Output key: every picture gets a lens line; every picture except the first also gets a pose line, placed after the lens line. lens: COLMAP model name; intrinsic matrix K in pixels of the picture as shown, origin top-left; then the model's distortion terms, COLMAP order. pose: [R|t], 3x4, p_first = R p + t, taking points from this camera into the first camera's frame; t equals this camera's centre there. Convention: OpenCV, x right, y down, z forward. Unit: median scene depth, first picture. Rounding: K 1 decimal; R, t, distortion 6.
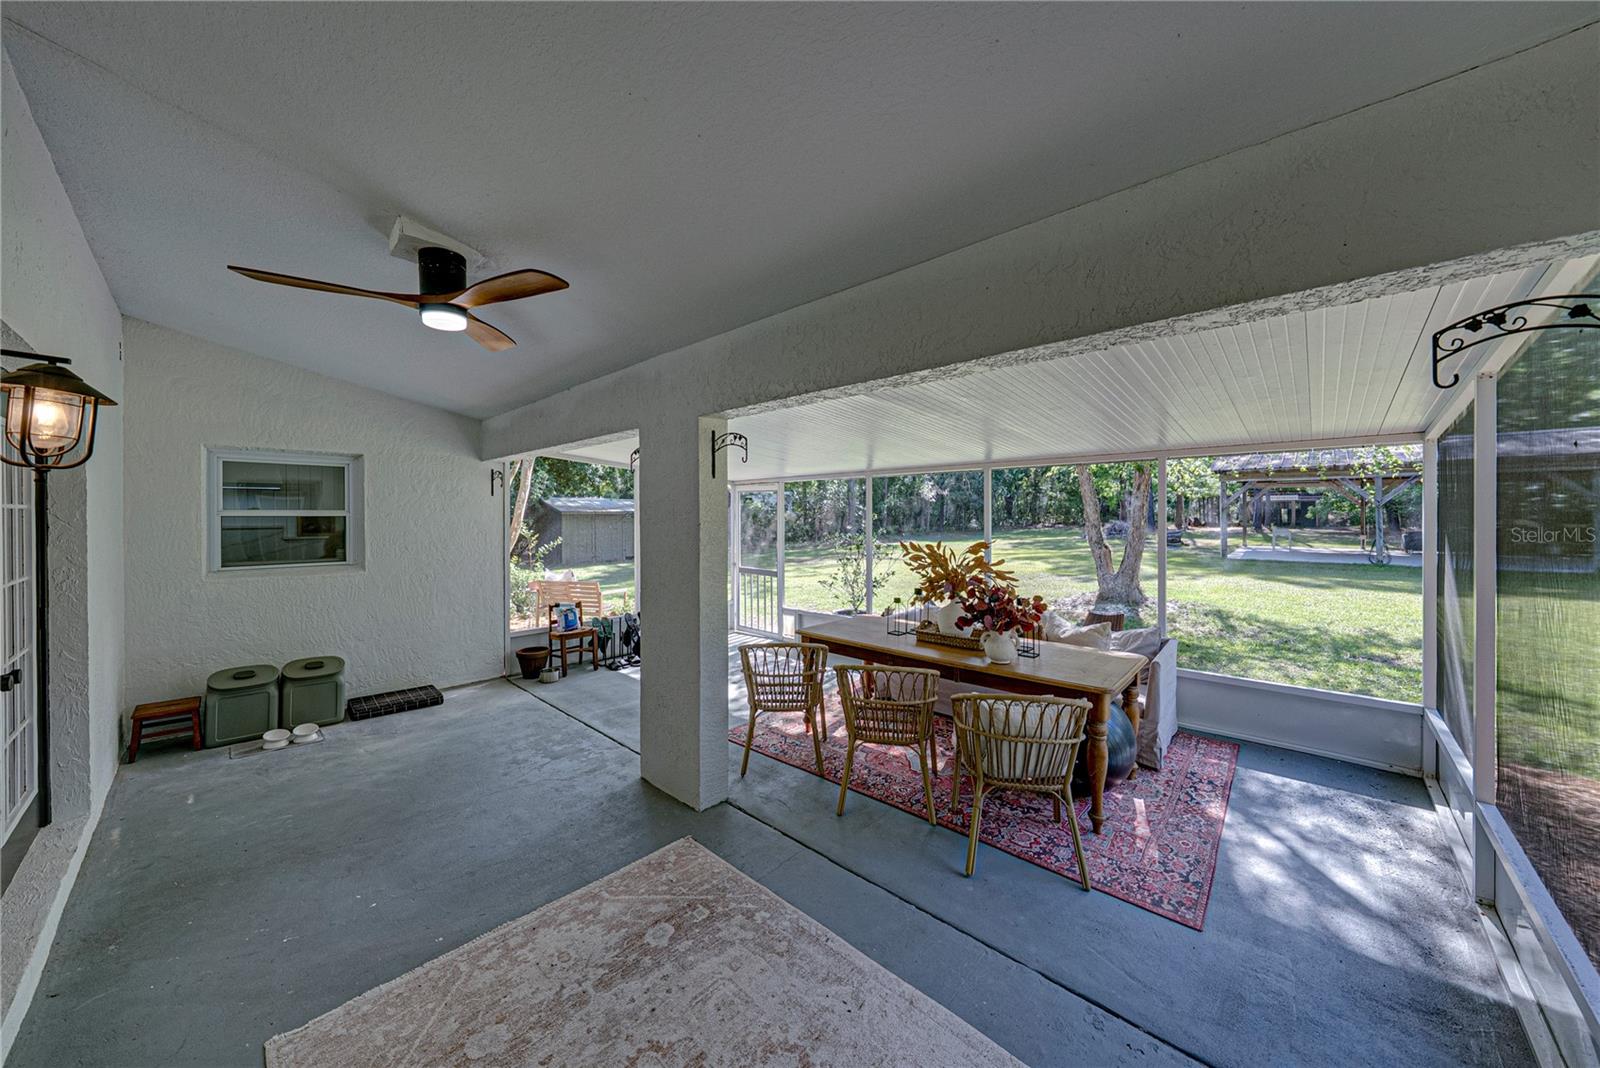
lens RADIAL K [[564.9, 0, 808.2], [0, 564.9, 524.1], [0, 0, 1]] dist [0.000793, 0.000051]
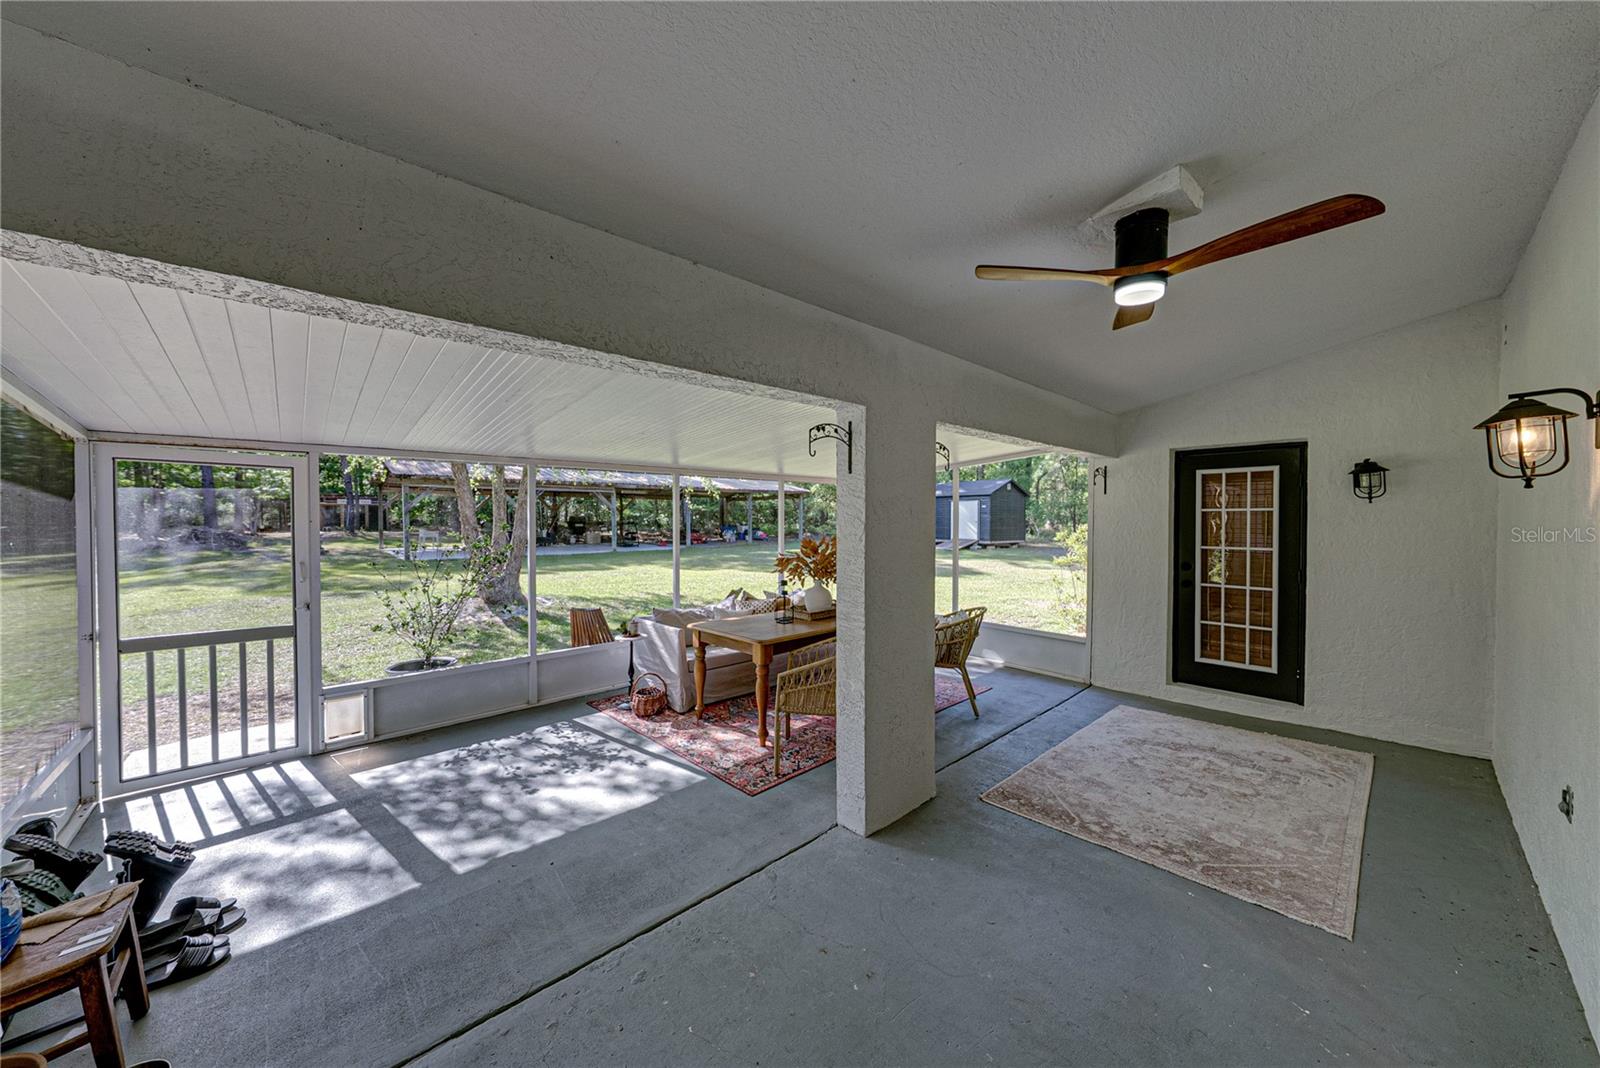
lens RADIAL K [[564.9, 0, 808.2], [0, 564.9, 524.1], [0, 0, 1]] dist [0.000793, 0.000051]
pose [[0.052536, -0.009827, 0.998571, -1.043176], [0.011067, 0.999896, 0.009257, -0.009034], [-0.998558, 0.010565, 0.052639, 0.978912]]
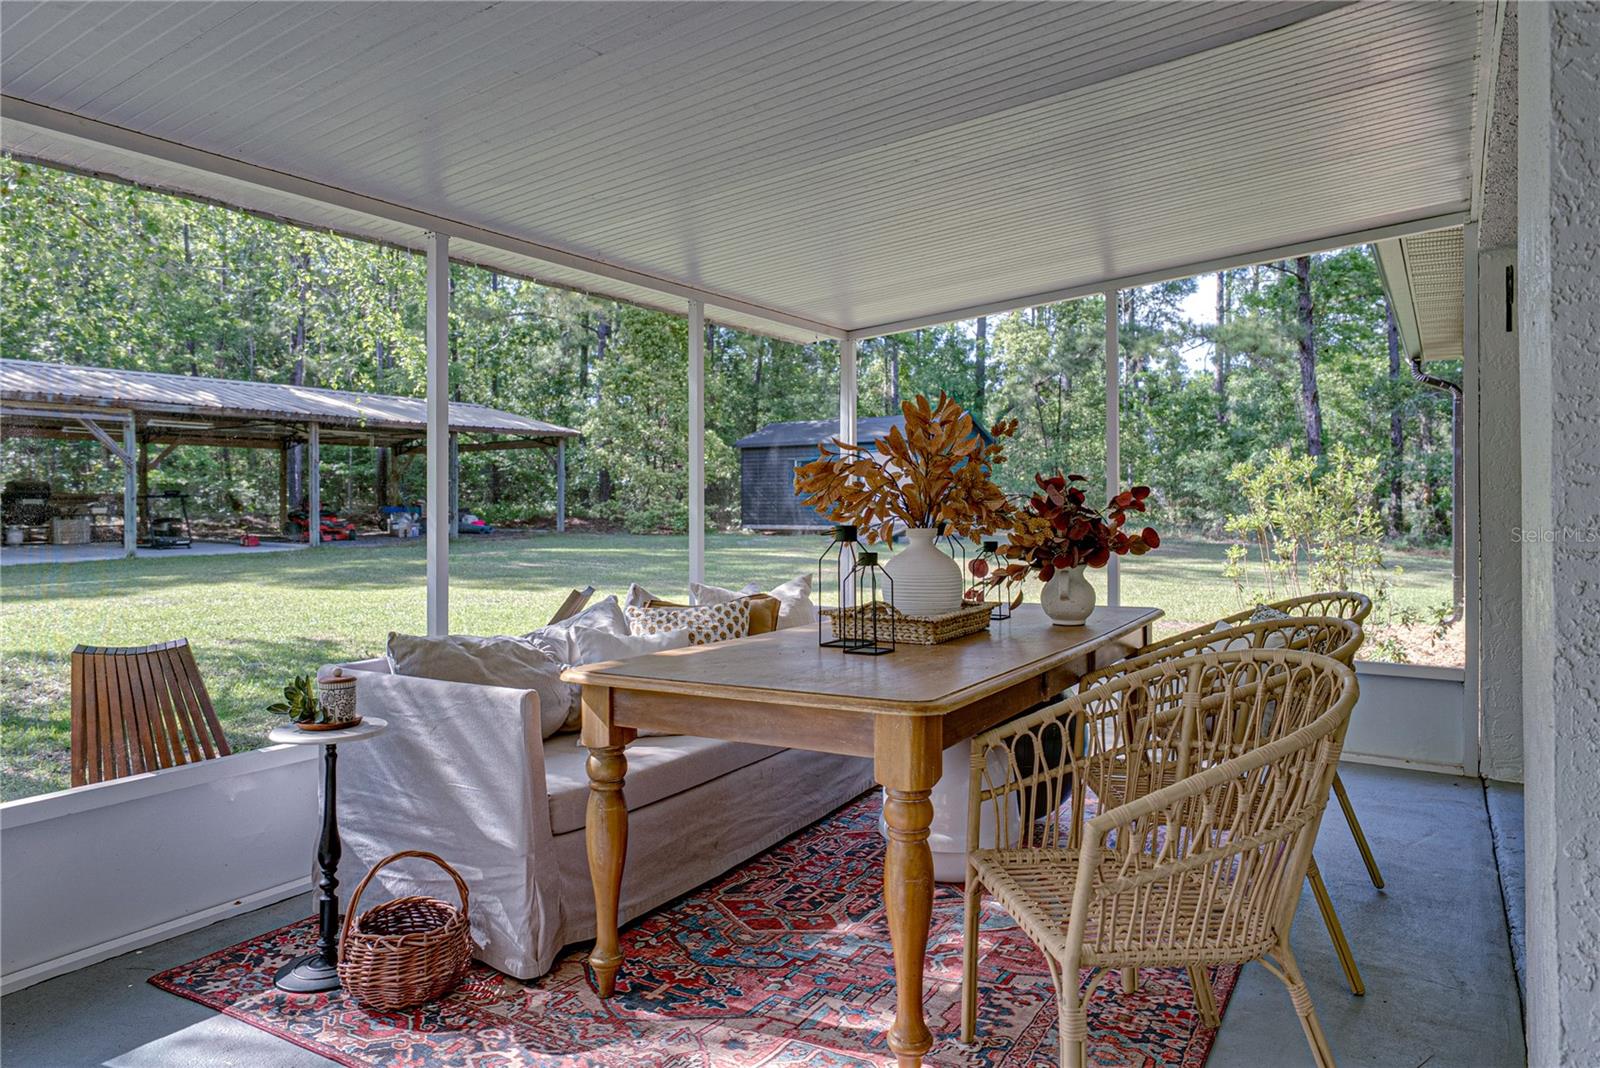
lens RADIAL K [[1050.1, 0, 829.0], [0, 1050.1, 481.0], [0, 0, 1]] dist [0.001810, -0.001096]
pose [[-0.215555, 0.021283, 0.976260, -0.538529], [0.018048, 0.999679, -0.017808, 0.107906], [-0.976325, 0.013781, -0.215870, 1.273069]]
